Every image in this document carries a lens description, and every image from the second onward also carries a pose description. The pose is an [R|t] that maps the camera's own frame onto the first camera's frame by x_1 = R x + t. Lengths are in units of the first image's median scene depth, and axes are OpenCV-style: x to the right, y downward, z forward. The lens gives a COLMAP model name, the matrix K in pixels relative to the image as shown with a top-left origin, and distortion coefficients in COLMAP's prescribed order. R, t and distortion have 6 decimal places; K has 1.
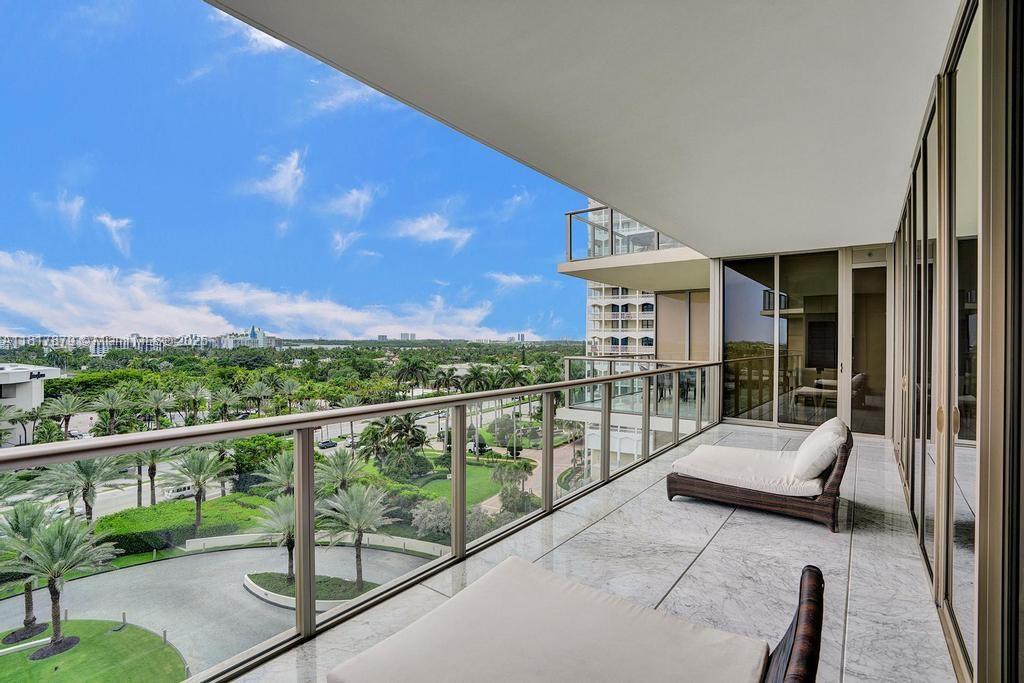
lens RADIAL K [[475.9, 0, 519.8], [0, 475.9, 340.2], [0, 0, 1]] dist [-0.043633, 0.000691]
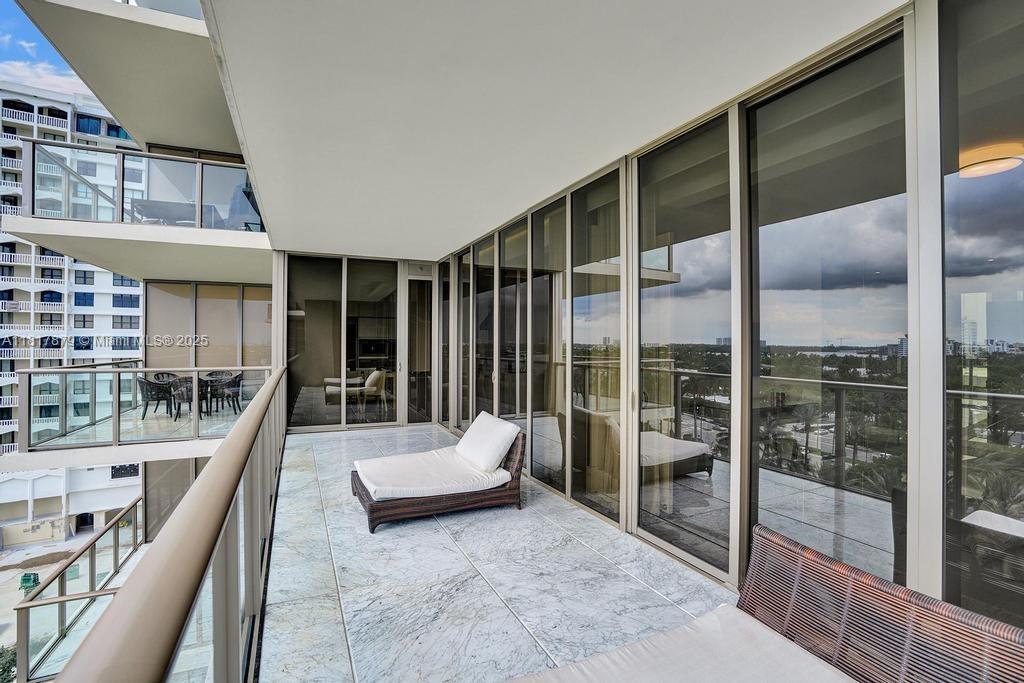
lens RADIAL K [[475.9, 0, 519.8], [0, 475.9, 340.2], [0, 0, 1]] dist [-0.043633, 0.000691]
pose [[0.474005, -0.003154, 0.880517, -0.297901], [0.002546, 0.999994, 0.002212, -0.010928], [-0.880519, 0.001193, 0.474010, 0.352926]]
